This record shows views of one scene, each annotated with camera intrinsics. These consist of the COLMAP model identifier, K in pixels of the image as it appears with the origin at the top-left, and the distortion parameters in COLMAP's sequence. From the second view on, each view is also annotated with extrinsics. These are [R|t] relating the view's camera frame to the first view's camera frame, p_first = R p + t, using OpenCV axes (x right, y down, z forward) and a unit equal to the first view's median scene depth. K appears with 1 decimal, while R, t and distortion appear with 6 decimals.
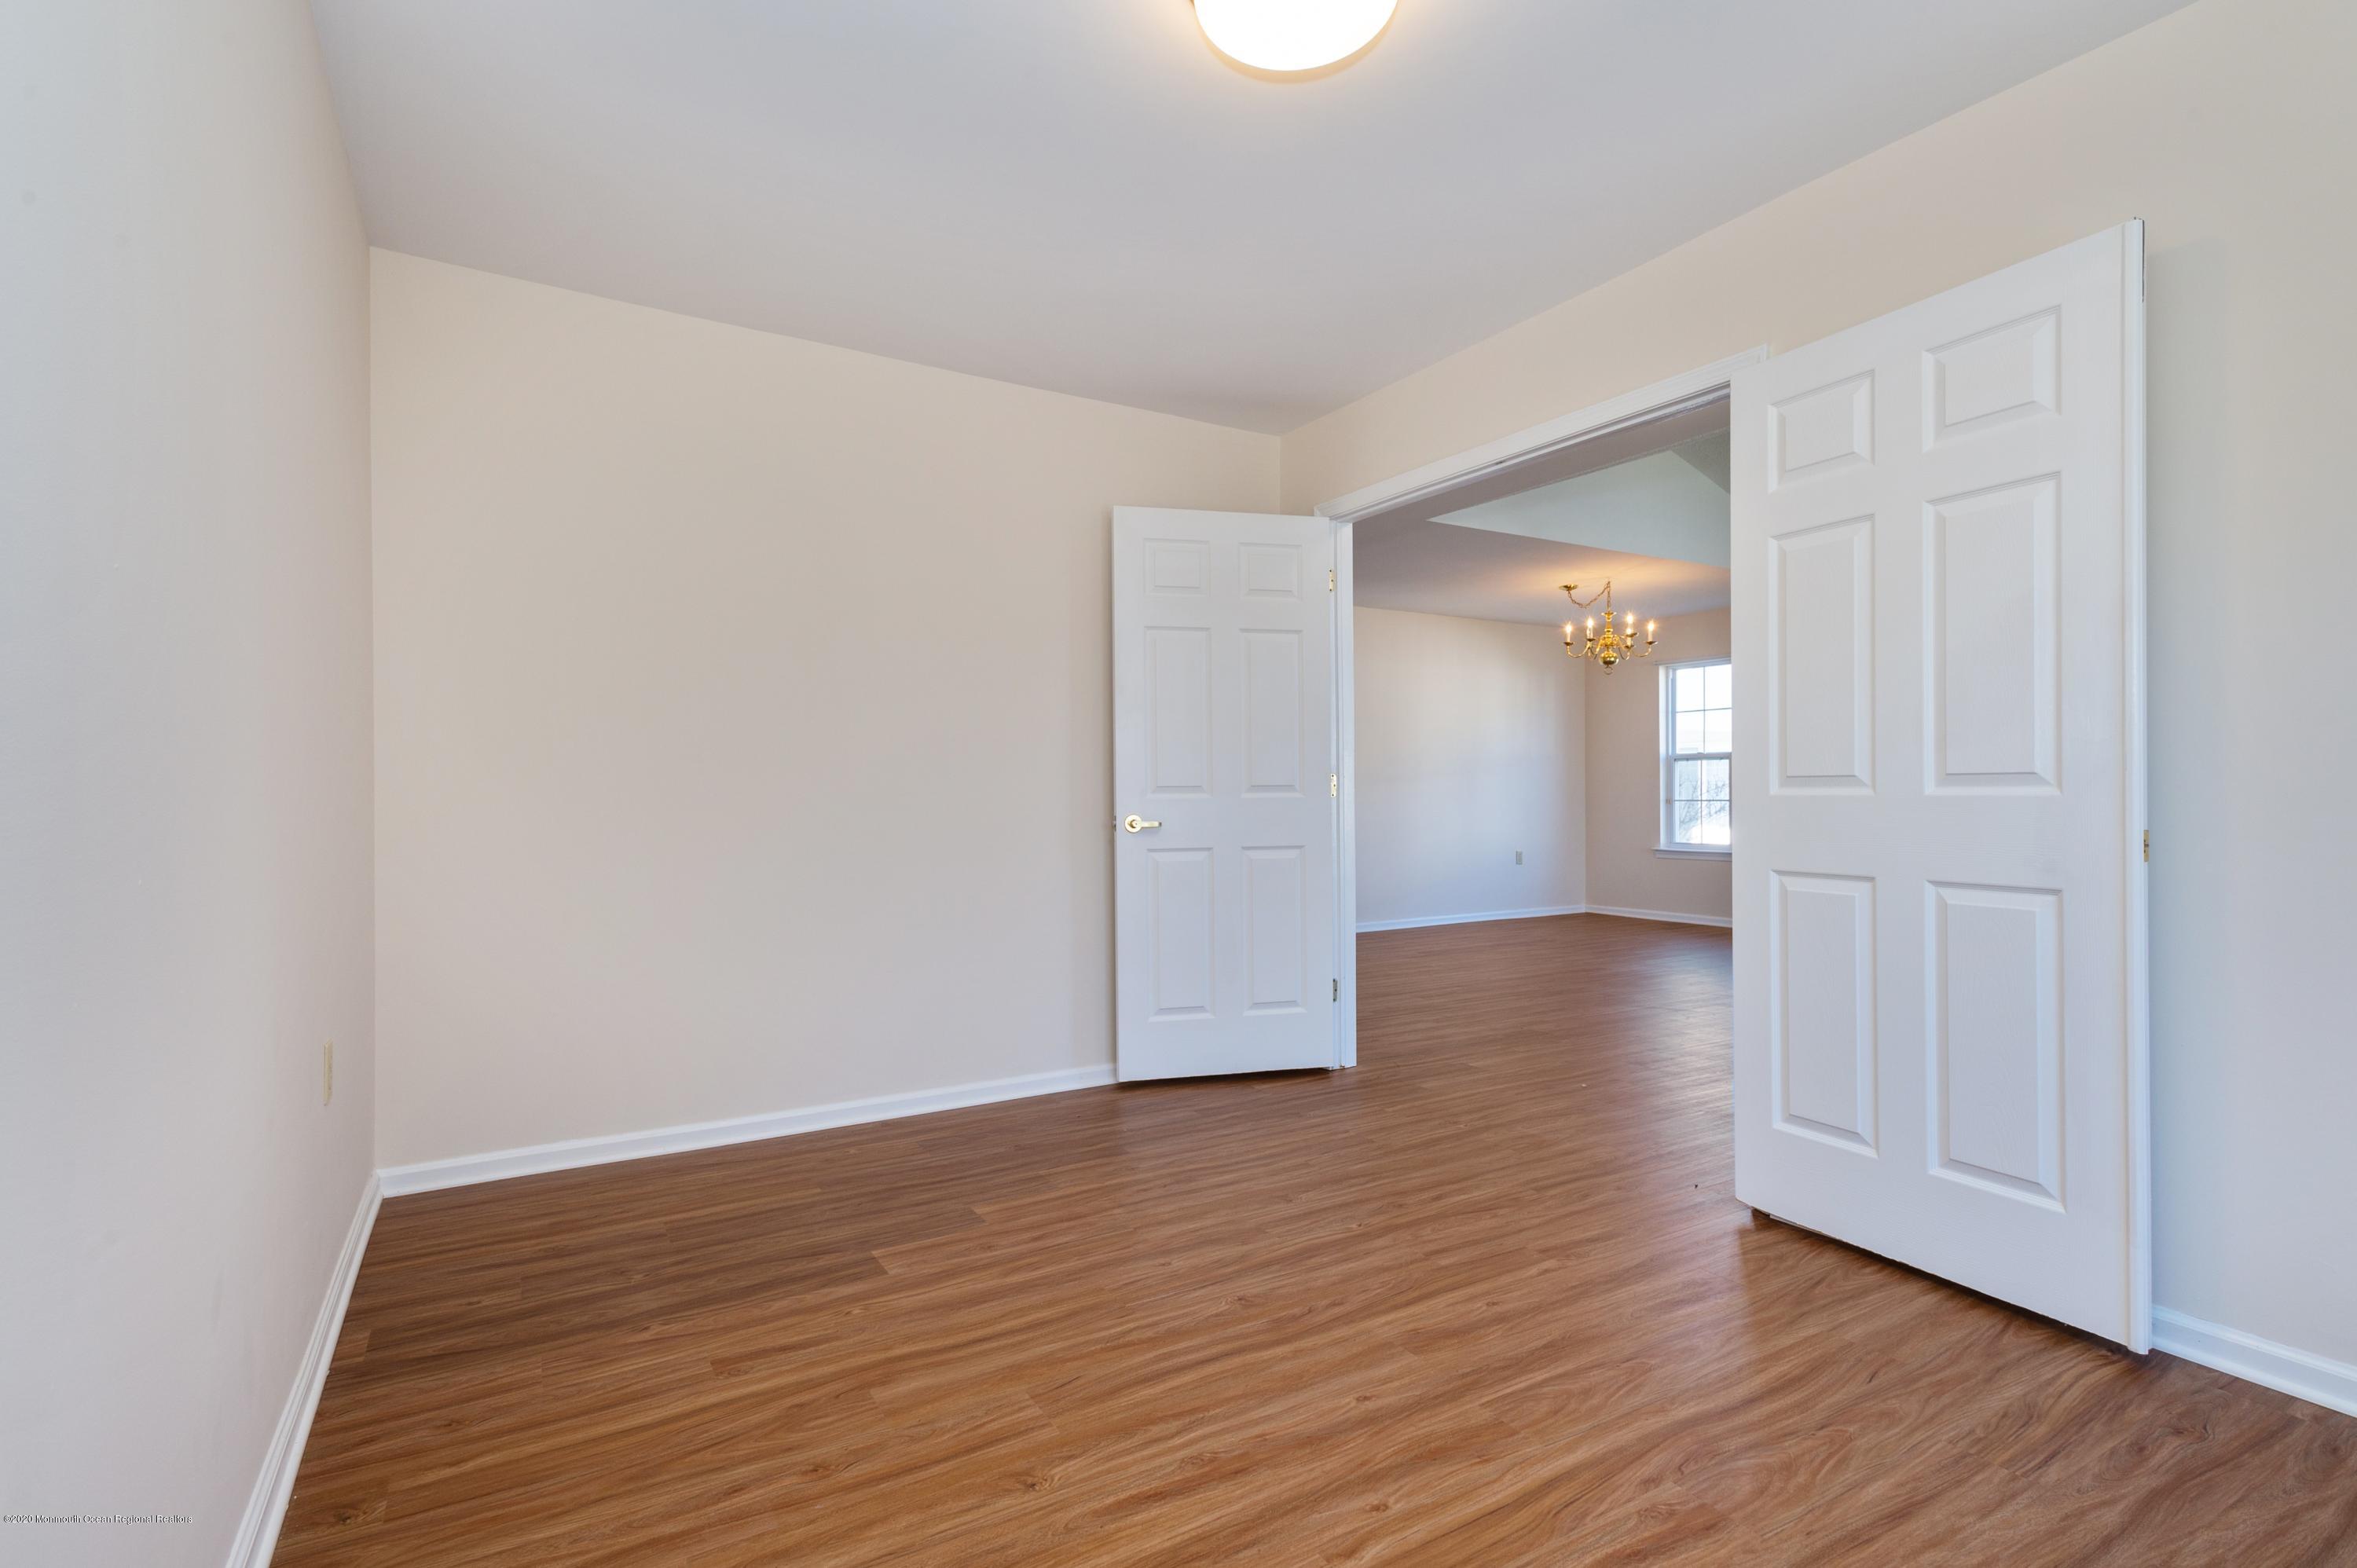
lens RADIAL K [[1115.1, 0, 1179.9], [0, 1115.1, 781.2], [0, 0, 1]] dist [0.015557, -0.004975]
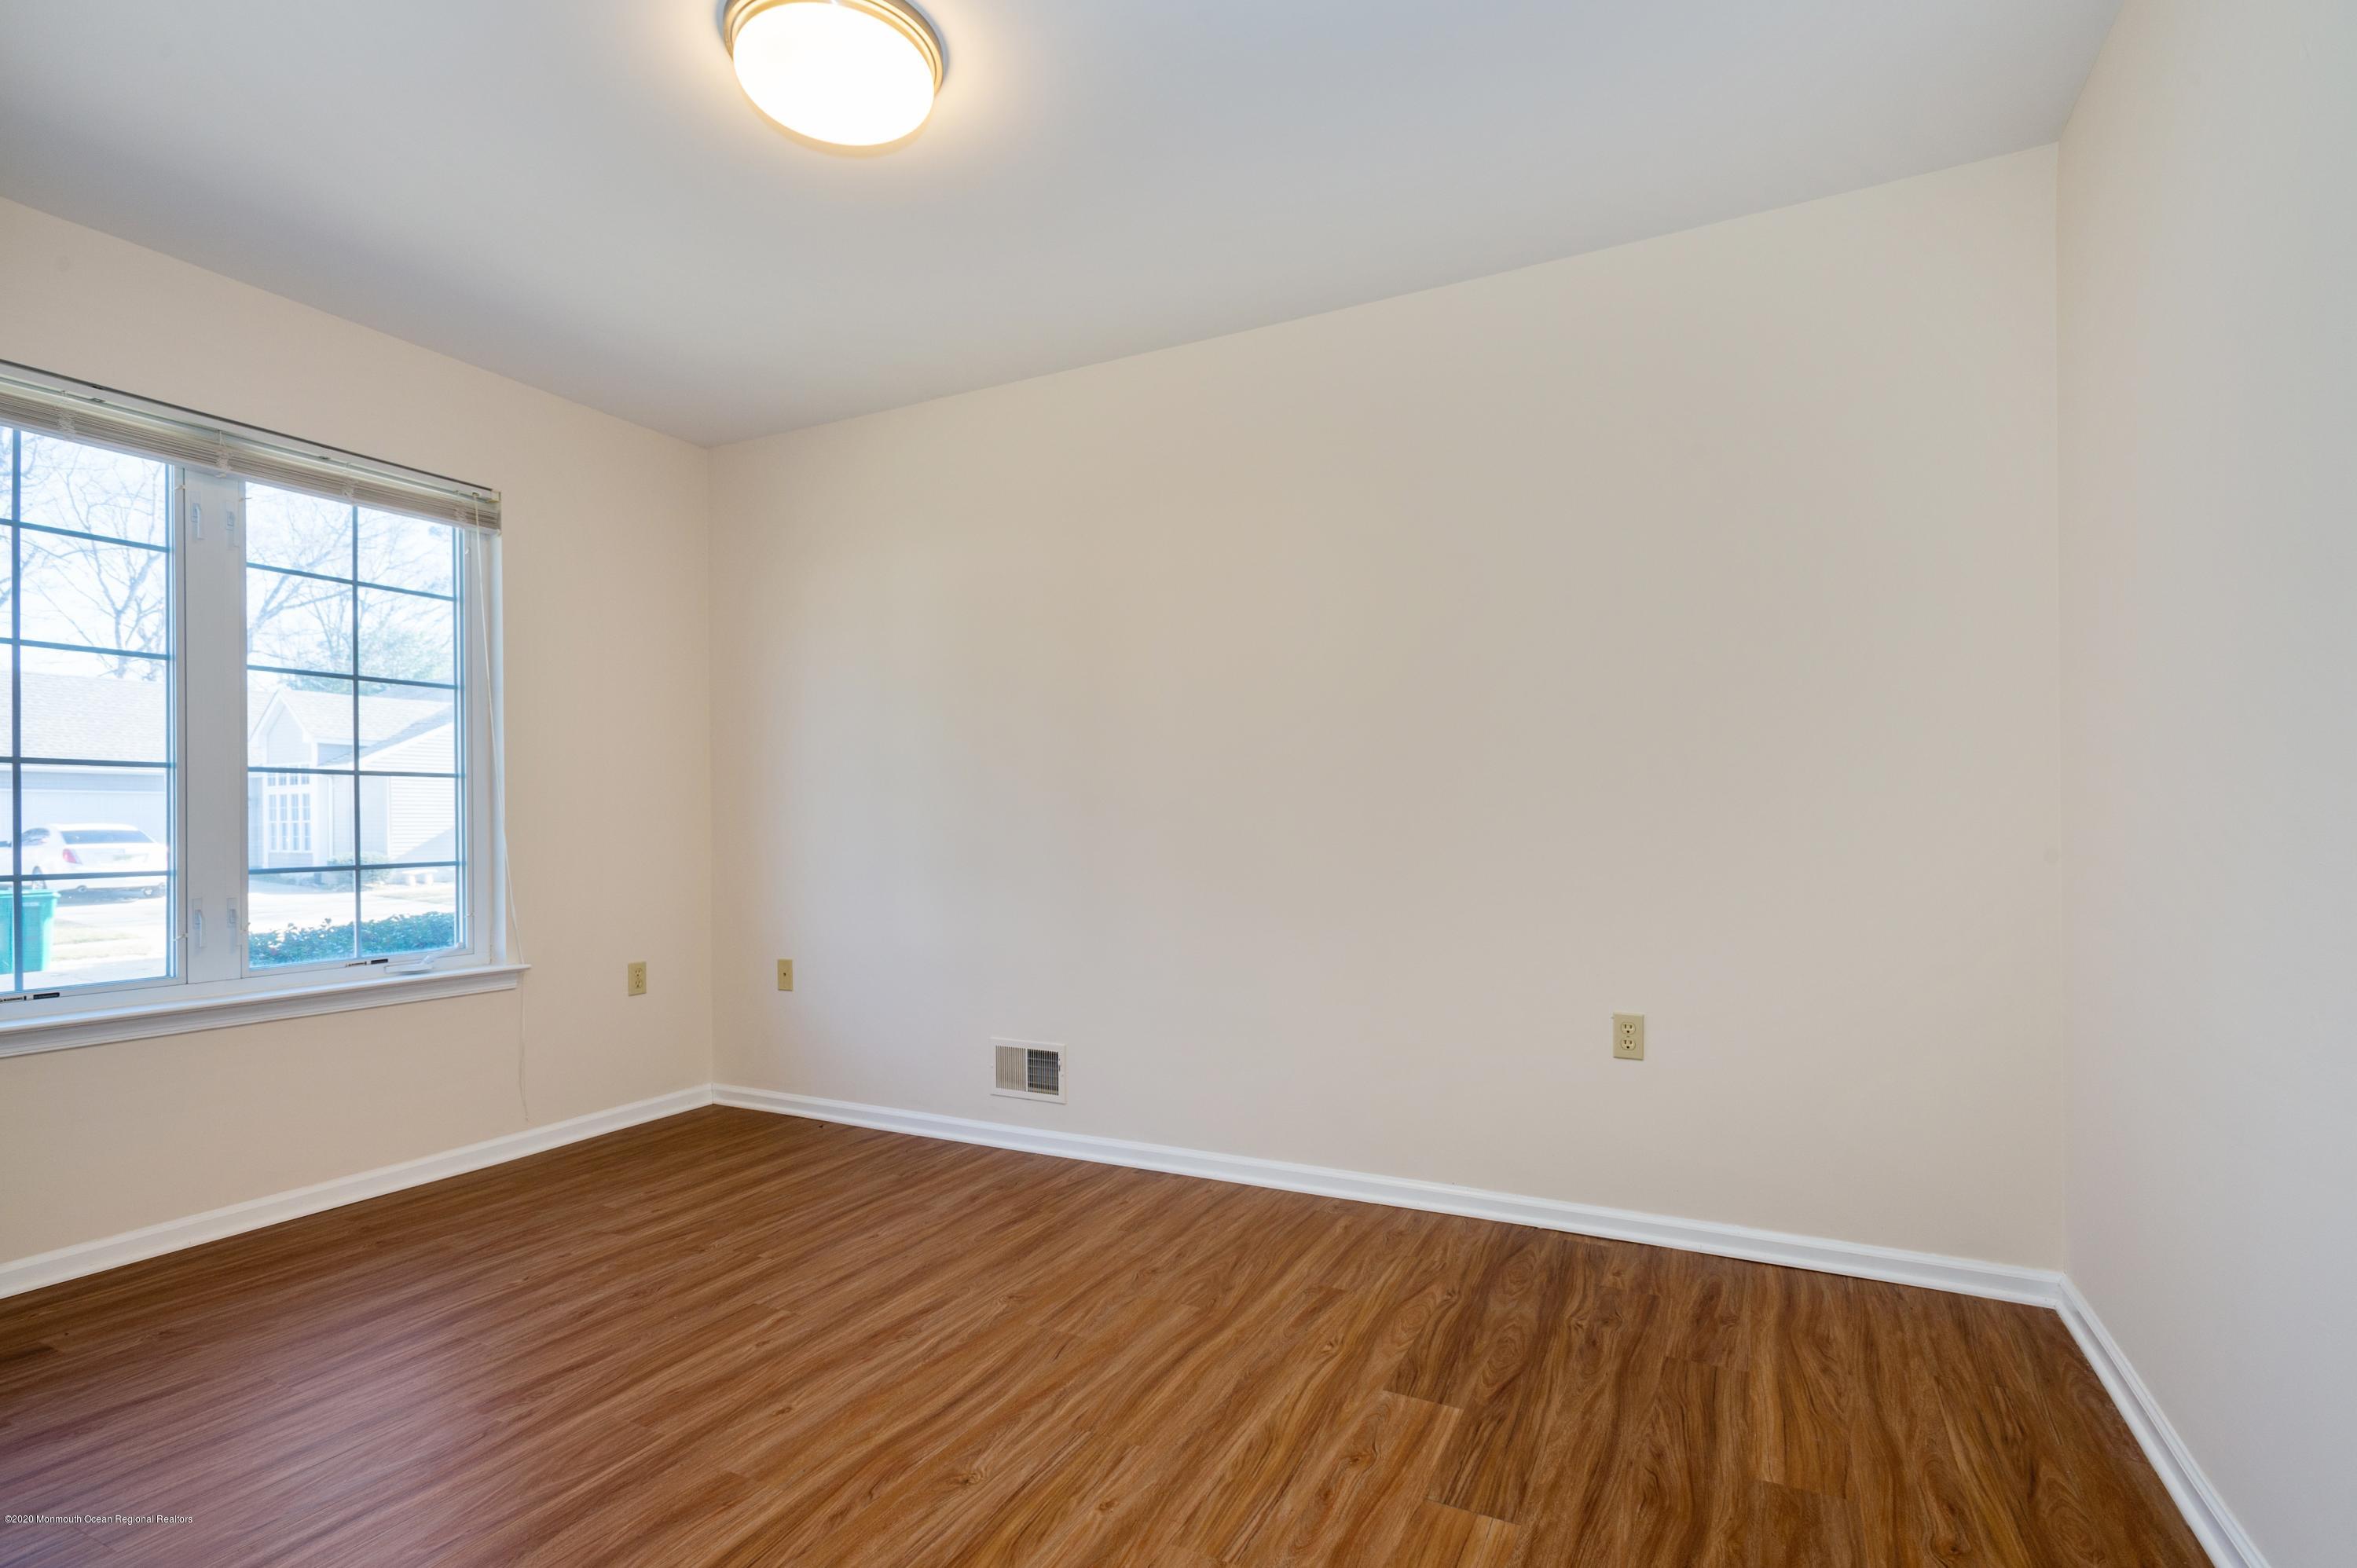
lens RADIAL K [[1115.1, 0, 1176.6], [0, 1115.1, 796.4], [0, 0, 1]] dist [0.015557, -0.004975]
pose [[-0.843583, -0.003389, -0.536988, 0.385931], [0.016844, 0.999321, -0.032768, 0.019527], [0.536735, -0.036688, -0.842953, 1.934035]]
